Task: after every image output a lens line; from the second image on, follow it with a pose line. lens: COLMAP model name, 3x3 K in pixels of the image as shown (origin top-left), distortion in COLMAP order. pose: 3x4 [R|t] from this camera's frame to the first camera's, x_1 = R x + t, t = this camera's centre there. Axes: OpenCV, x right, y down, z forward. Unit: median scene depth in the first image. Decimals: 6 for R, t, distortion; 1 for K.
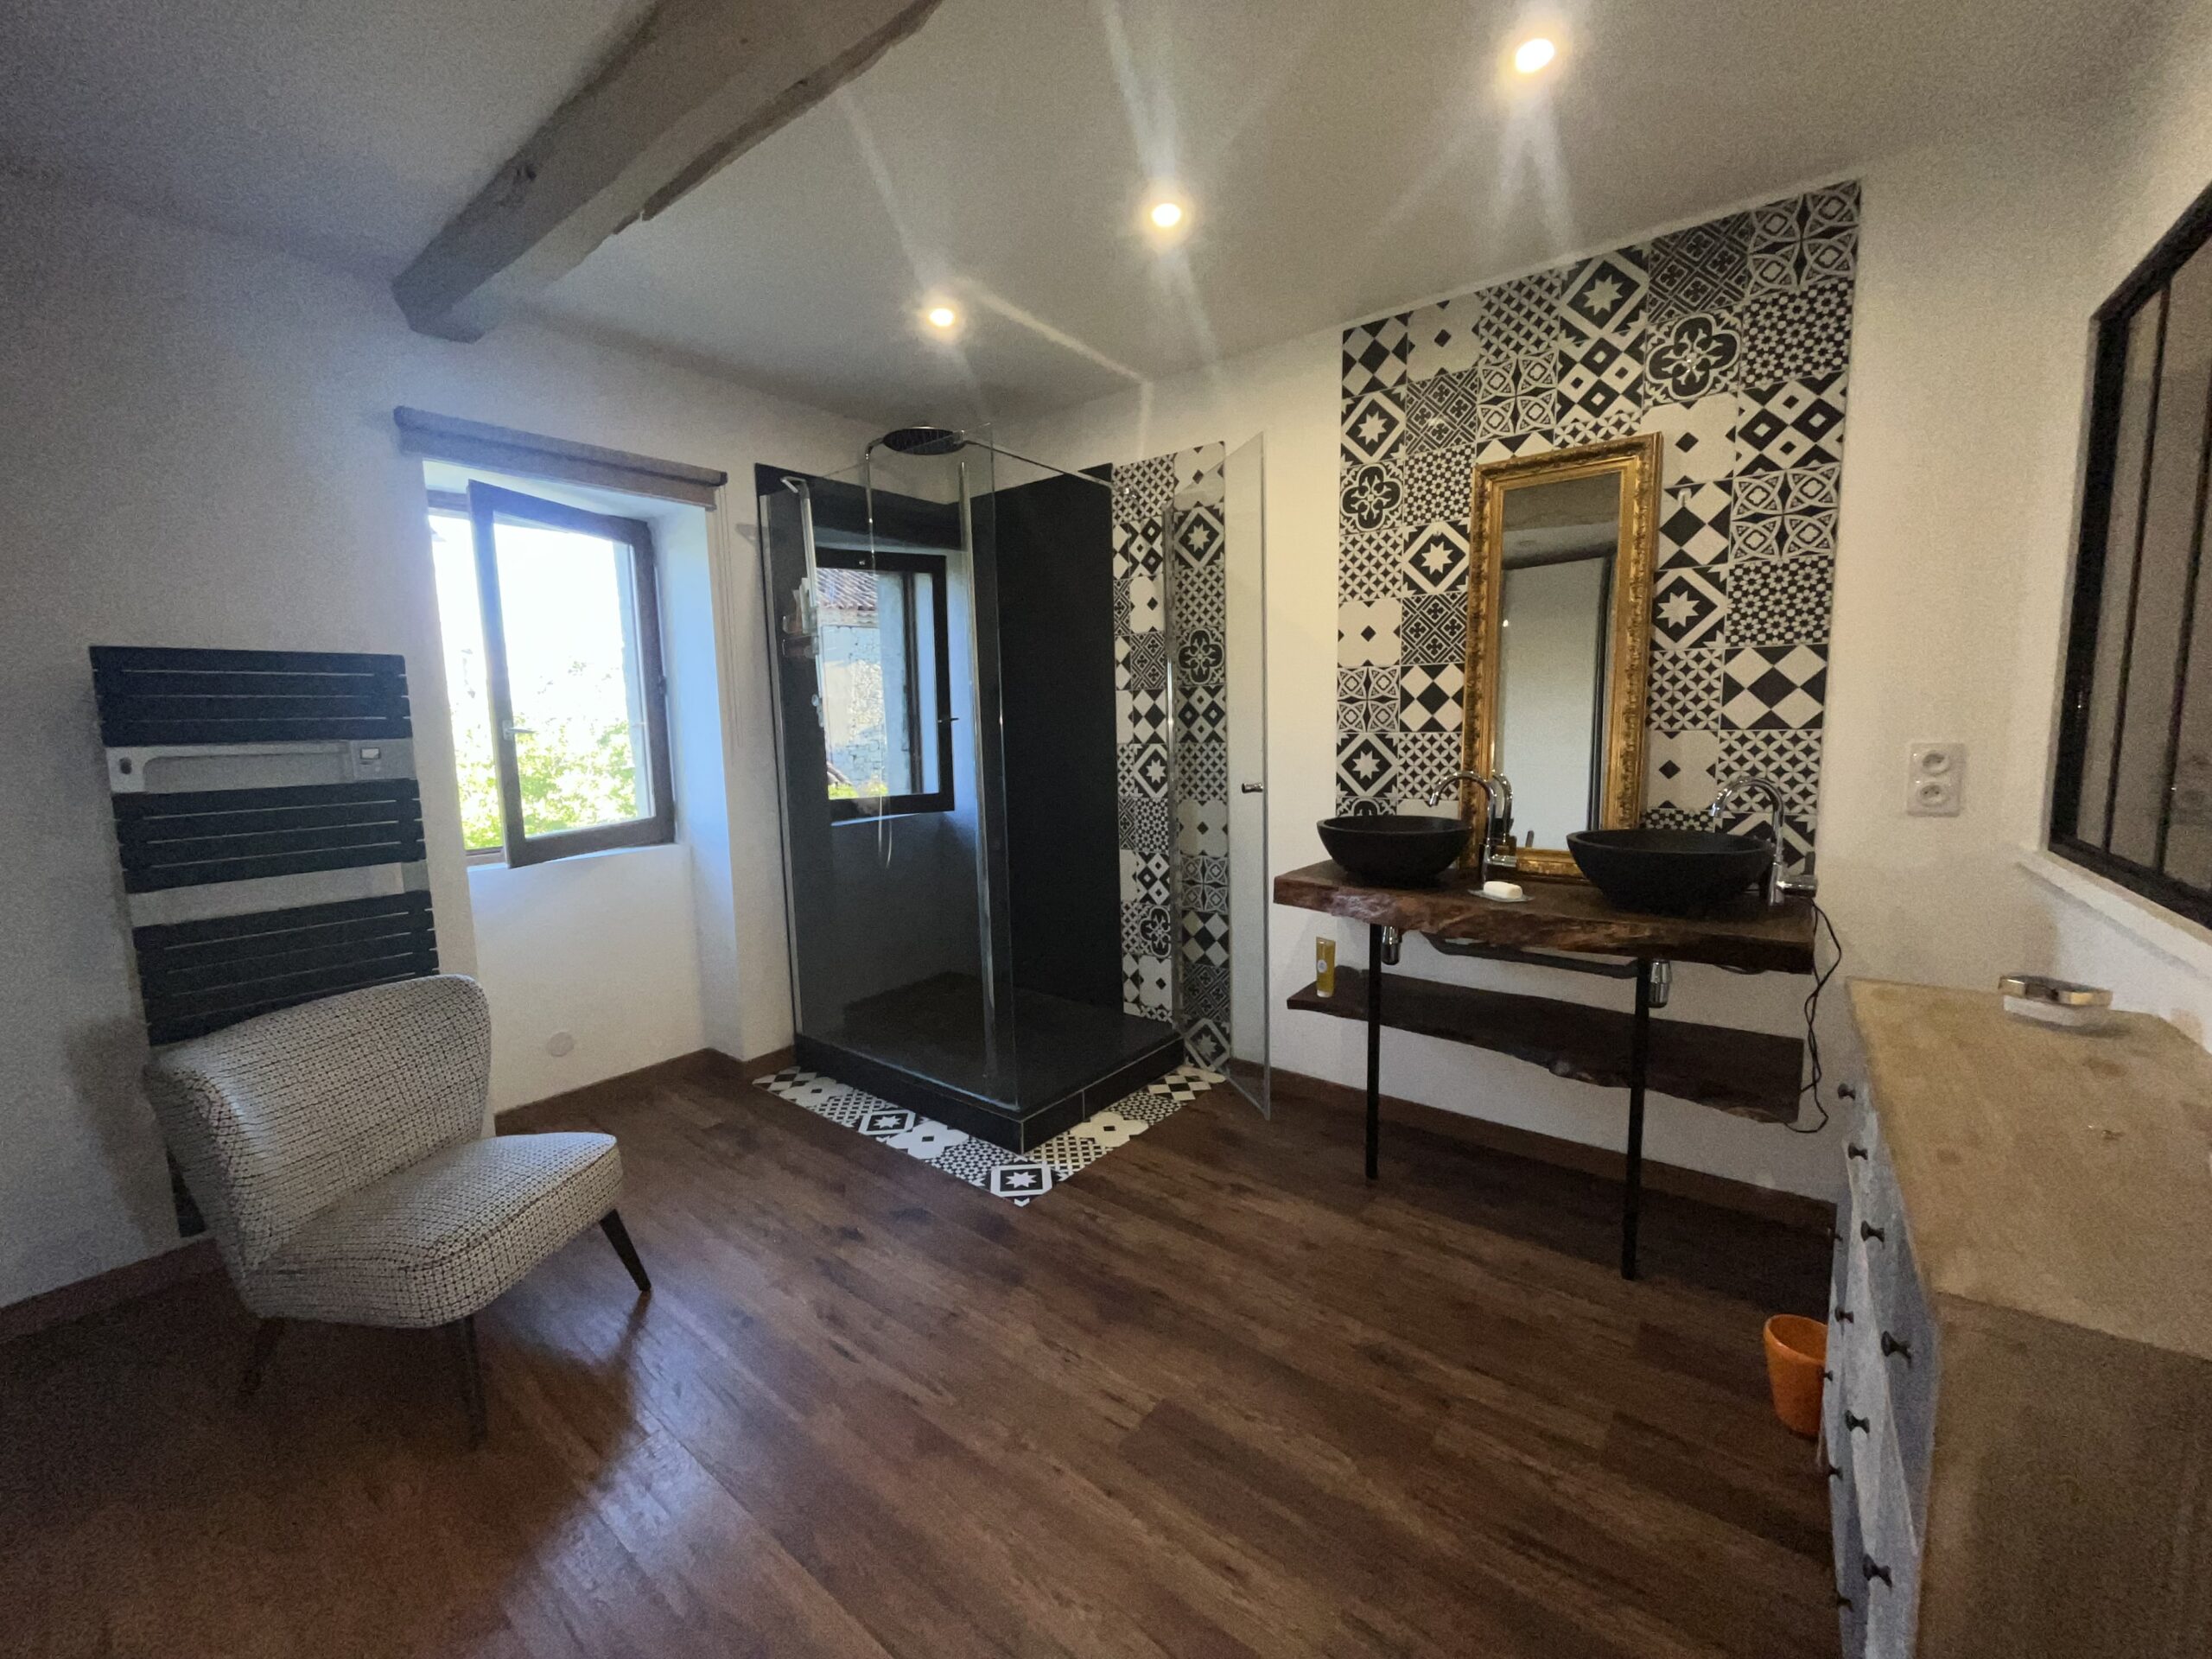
lens RADIAL K [[892.5, 0, 1102.8], [0, 892.5, 823.9], [0, 0, 1]] dist [-0.001293, -0.001511]
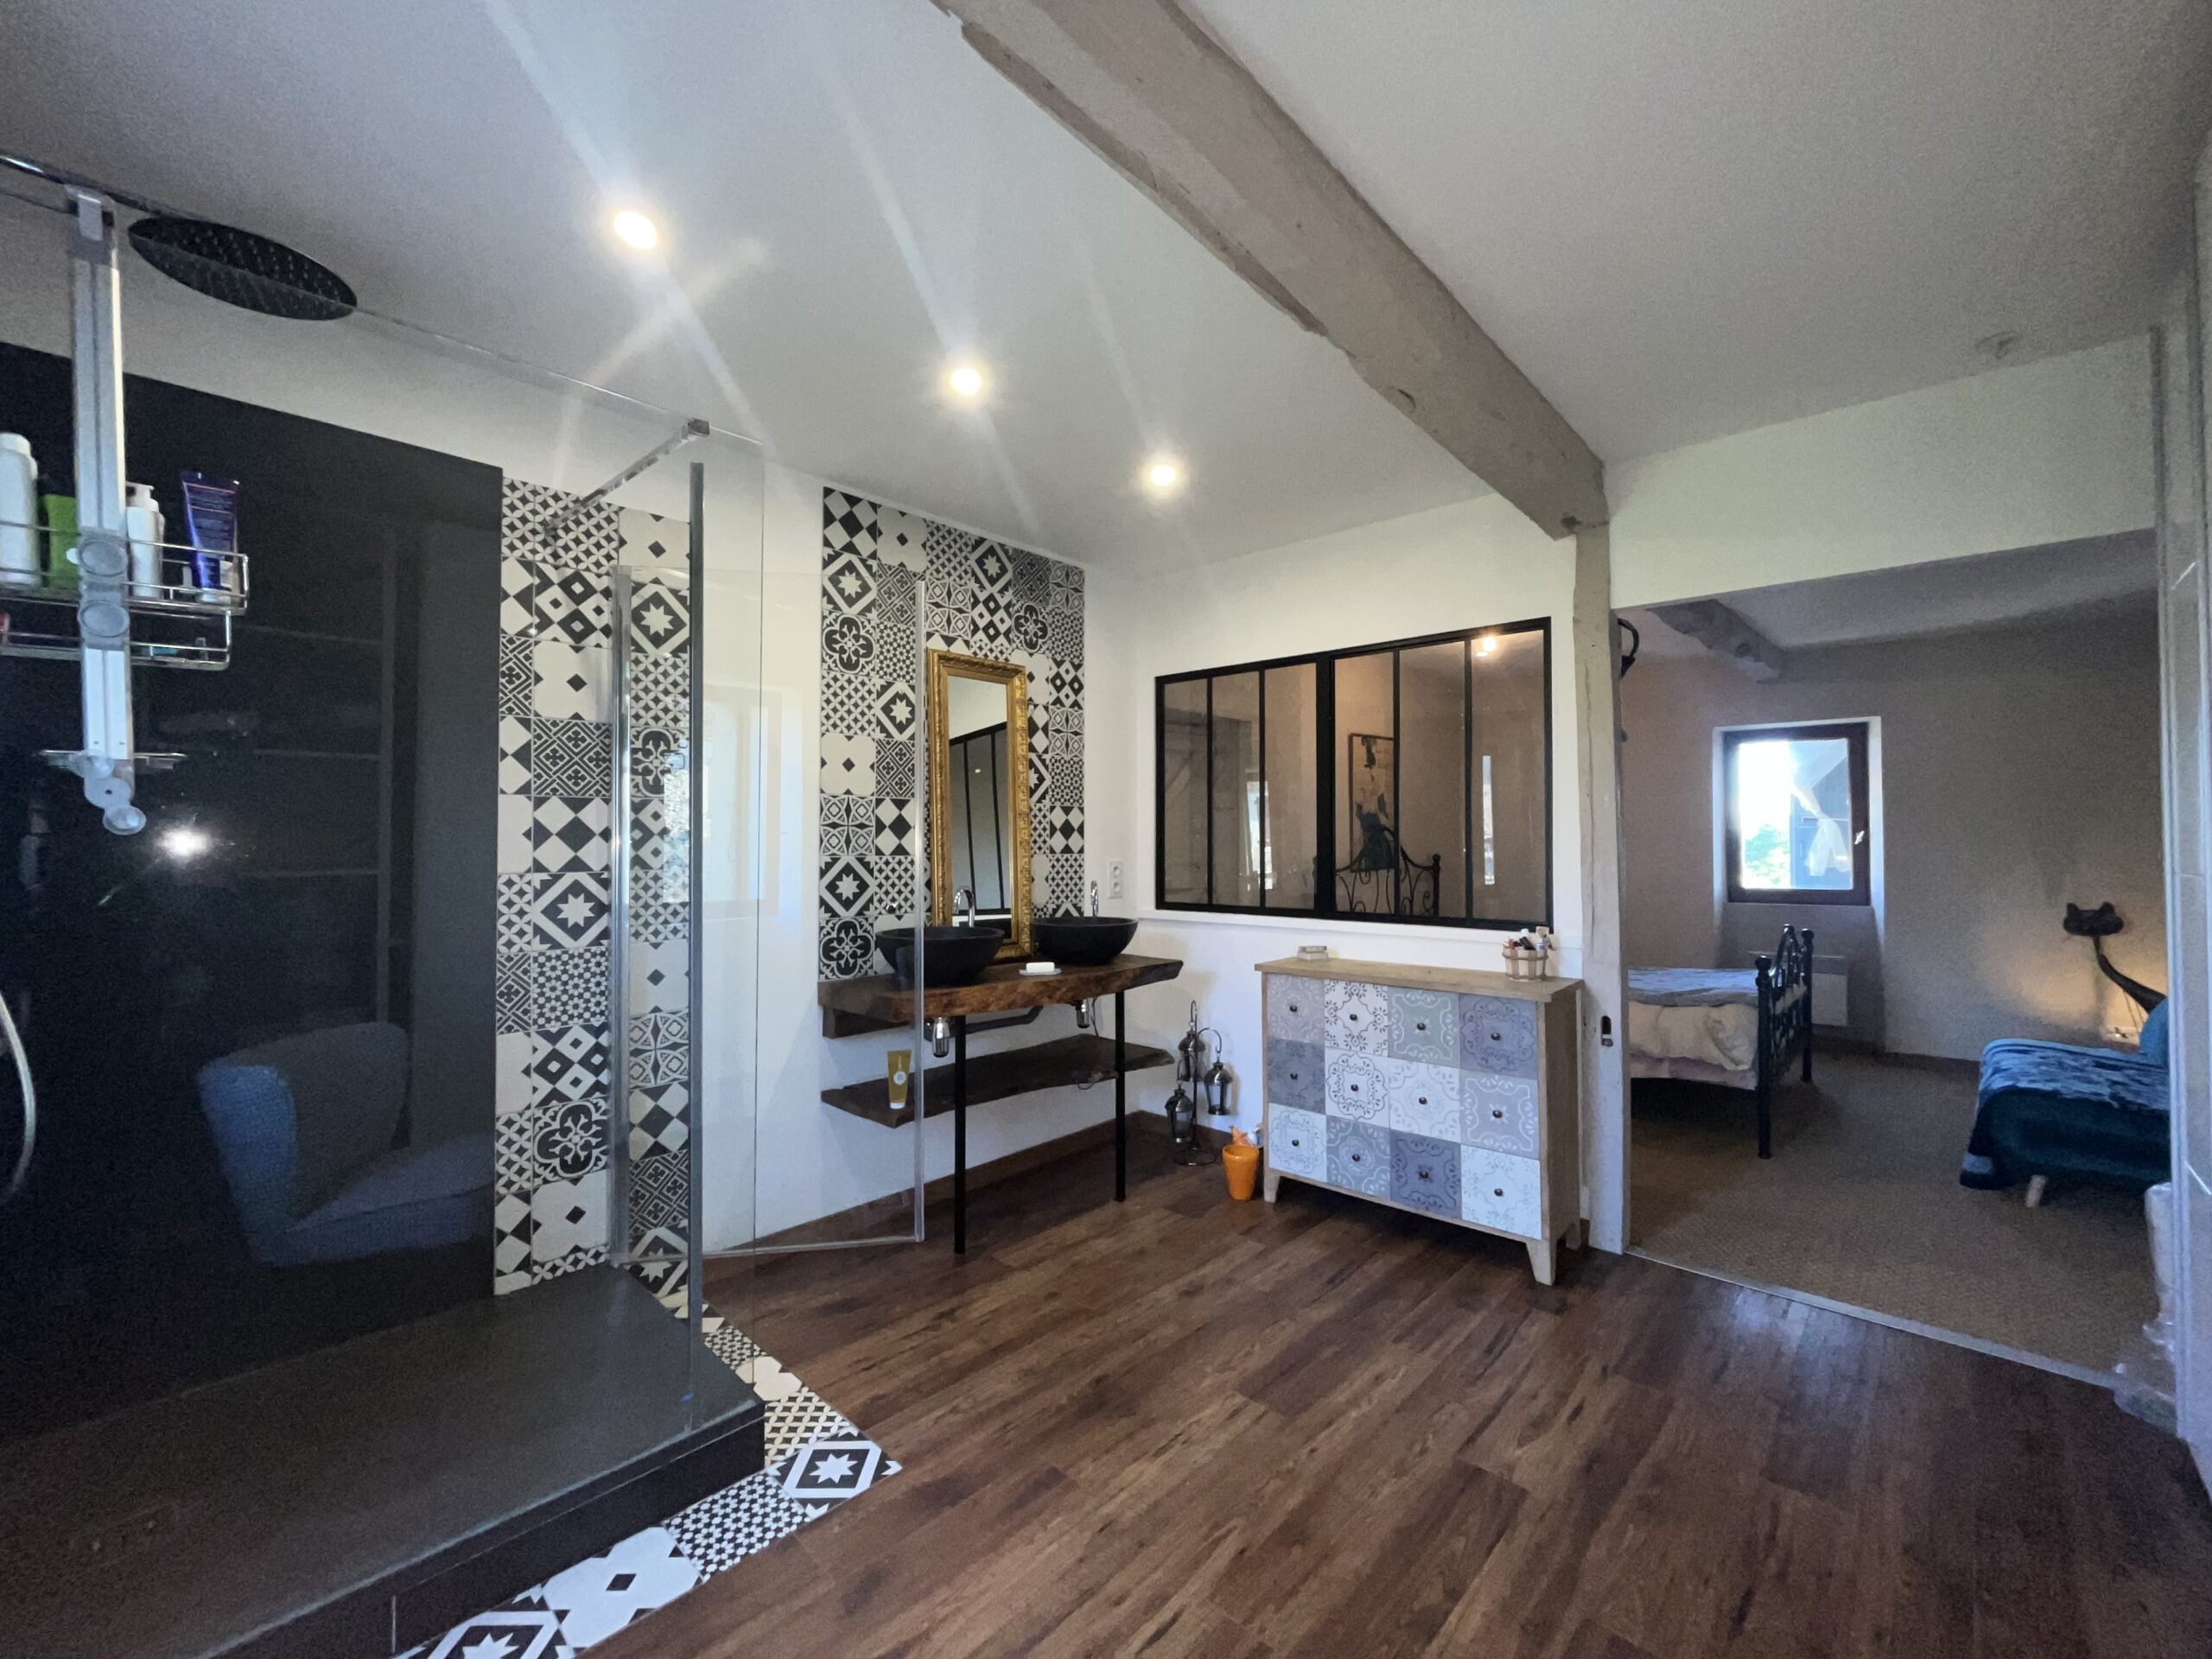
lens RADIAL K [[892.5, 0, 1104.8], [0, 892.5, 826.9], [0, 0, 1]] dist [-0.001293, -0.001511]
pose [[0.089314, 0.042762, 0.995085, -0.763238], [0.115525, 0.991890, -0.052994, -0.047044], [-0.989281, 0.119690, 0.083650, 0.626743]]
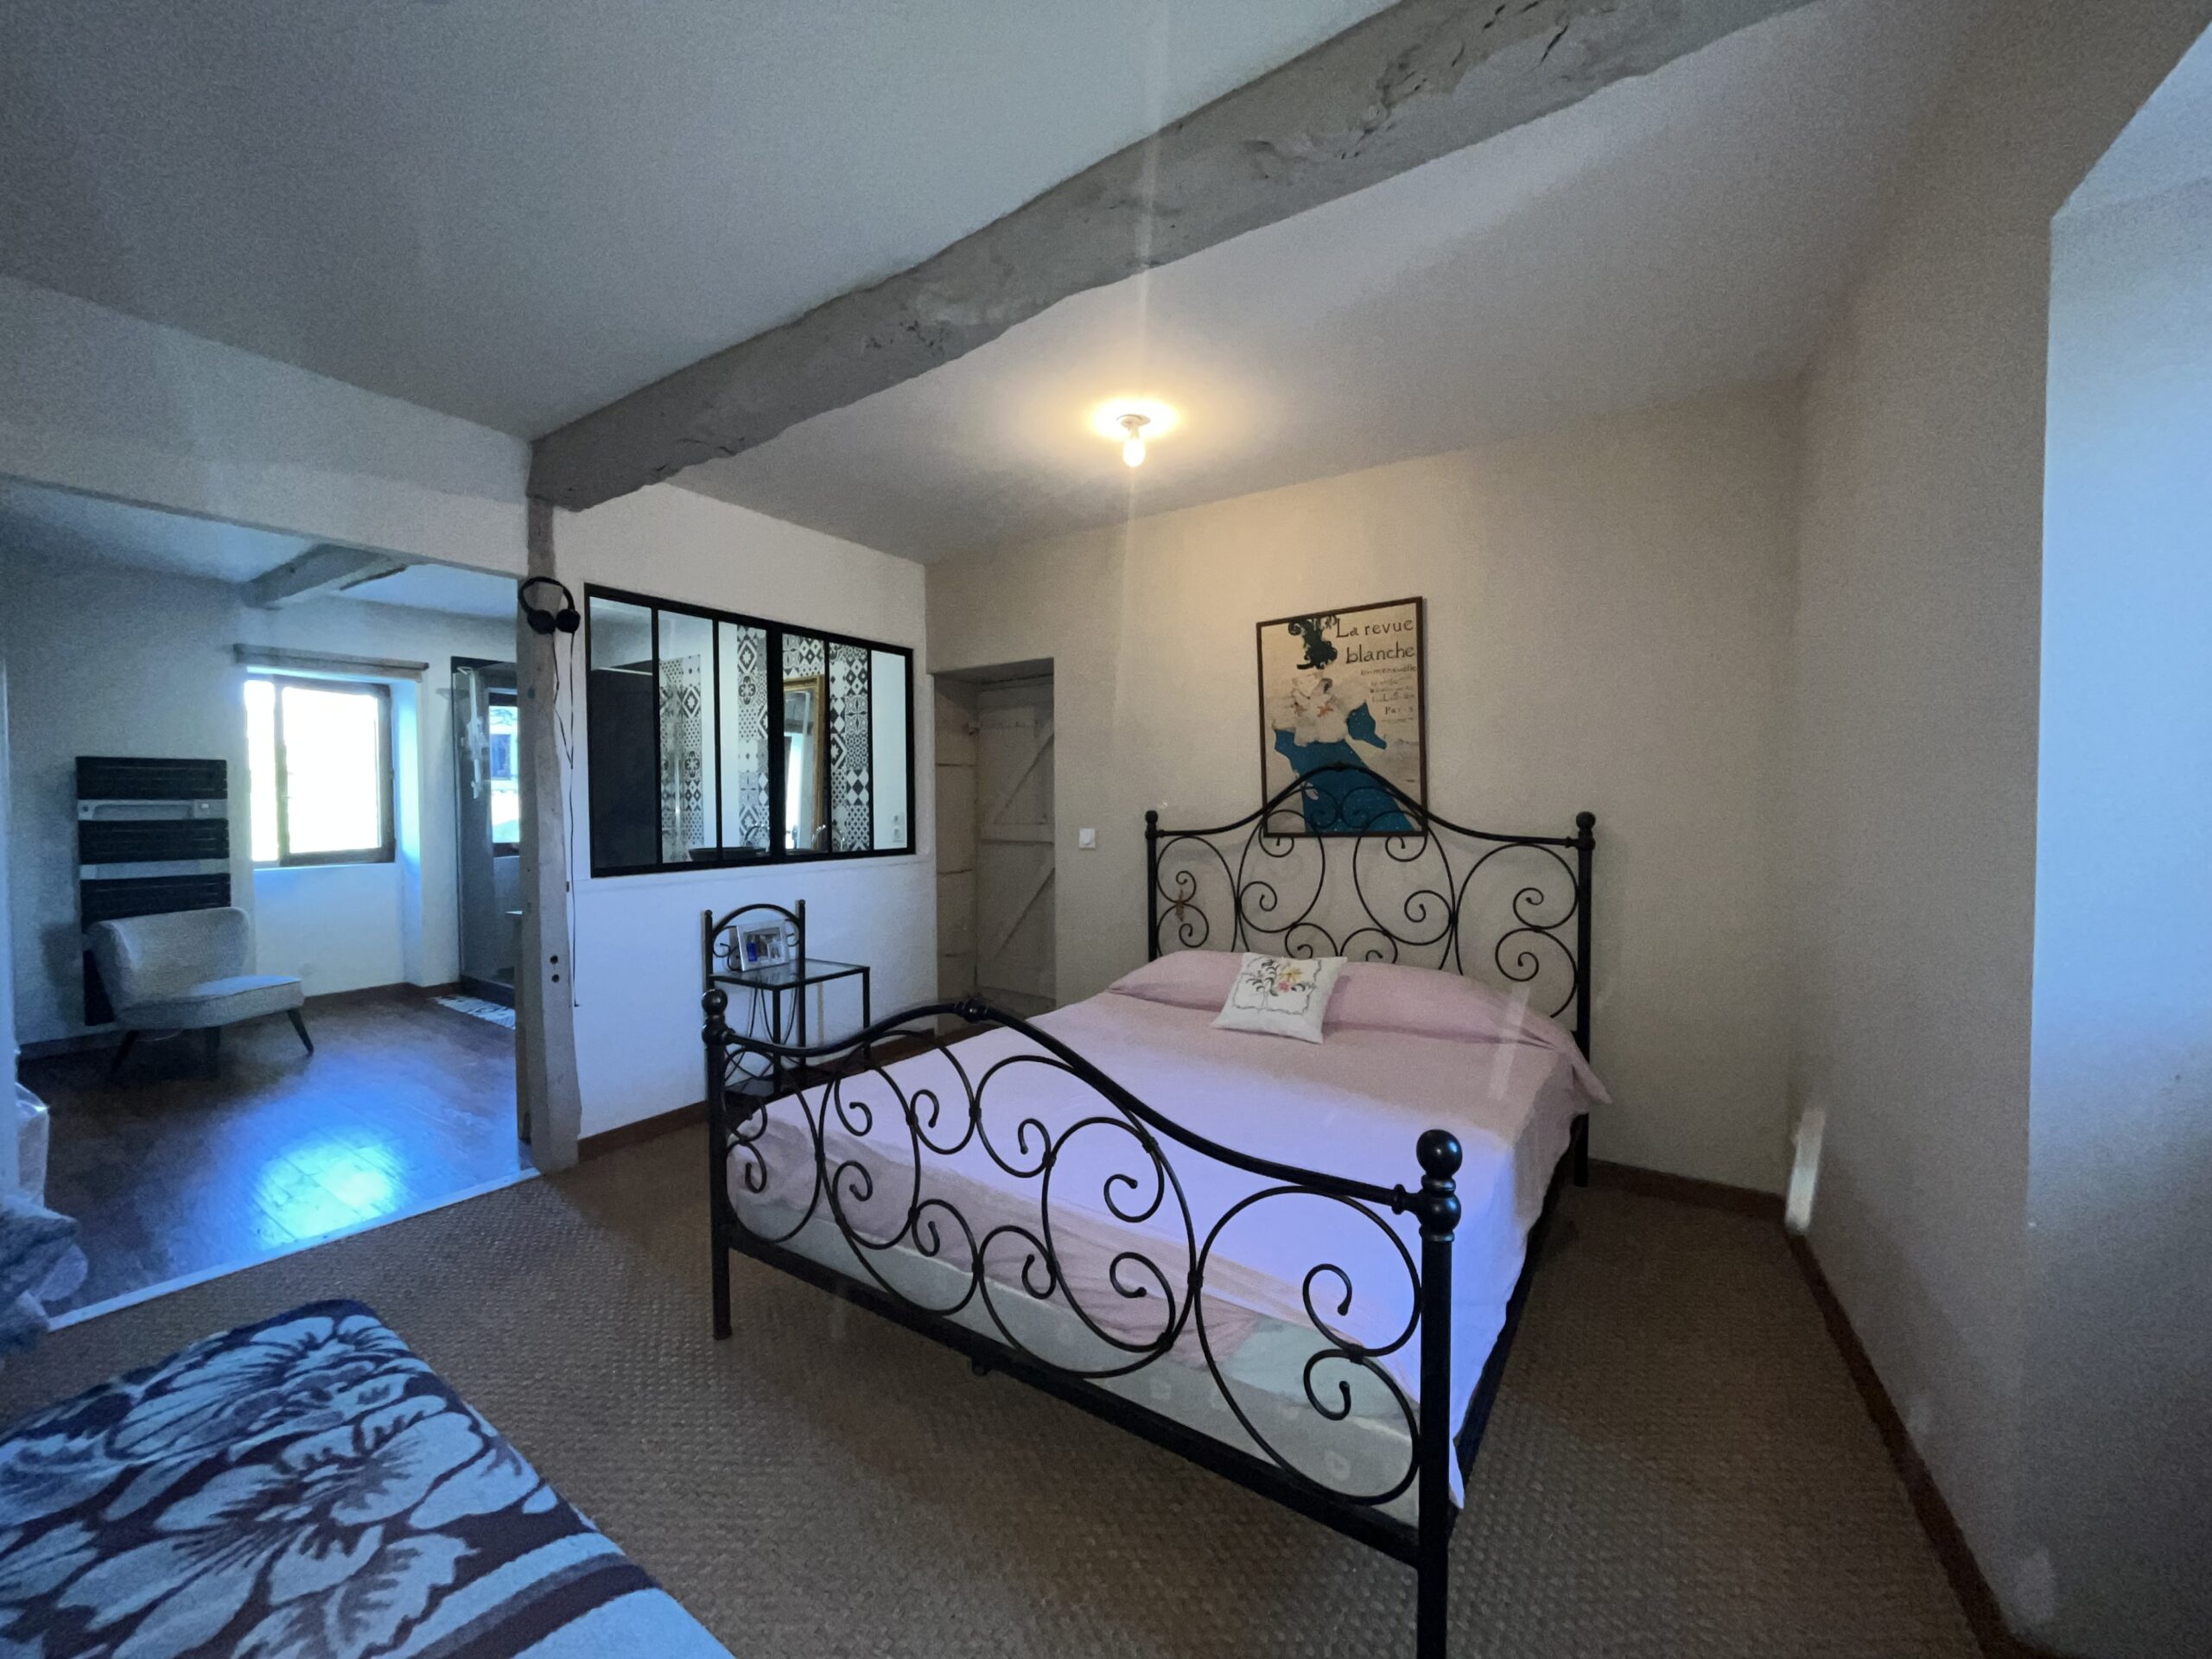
lens RADIAL K [[892.5, 0, 1103.4], [0, 892.5, 826.6], [0, 0, 1]] dist [-0.001293, -0.001511]
pose [[0.997504, 0.015357, 0.068923, 0.978030], [-0.009065, 0.995837, -0.090701, 0.119630], [-0.070029, 0.089850, 0.993490, -1.047360]]
